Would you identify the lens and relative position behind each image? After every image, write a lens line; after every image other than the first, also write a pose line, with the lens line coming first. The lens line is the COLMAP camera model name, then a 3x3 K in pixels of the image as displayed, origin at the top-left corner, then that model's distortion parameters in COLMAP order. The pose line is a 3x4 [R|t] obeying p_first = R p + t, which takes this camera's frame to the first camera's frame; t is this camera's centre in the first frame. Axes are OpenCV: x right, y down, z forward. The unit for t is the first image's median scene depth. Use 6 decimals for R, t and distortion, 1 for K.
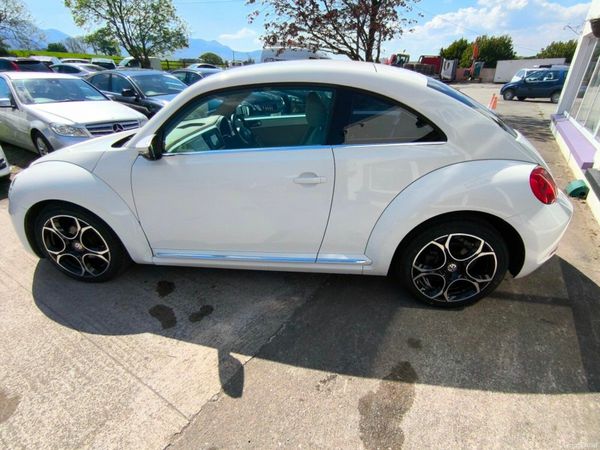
lens RADIAL K [[319.3, 0, 302.0], [0, 319.3, 231.6], [0, 0, 1]] dist [-0.011651, 0.000866]
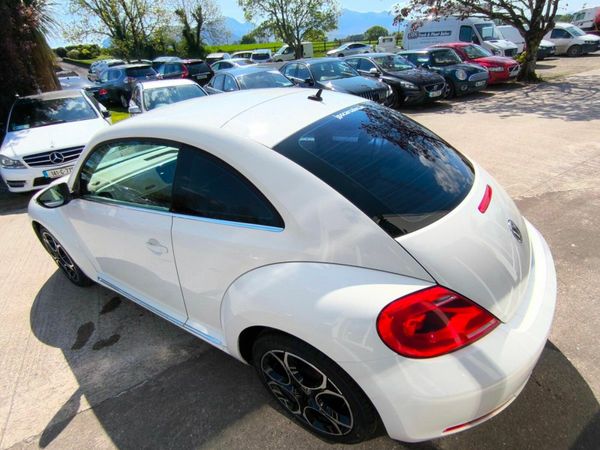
lens RADIAL K [[311.9, 0, 301.5], [0, 311.9, 232.9], [0, 0, 1]] dist [-0.003538, 0.002267]
pose [[0.889568, 0.150299, -0.431369, 0.717436], [-0.116009, 0.987693, 0.104902, -0.318771], [0.441827, -0.043275, 0.896056, 0.362985]]
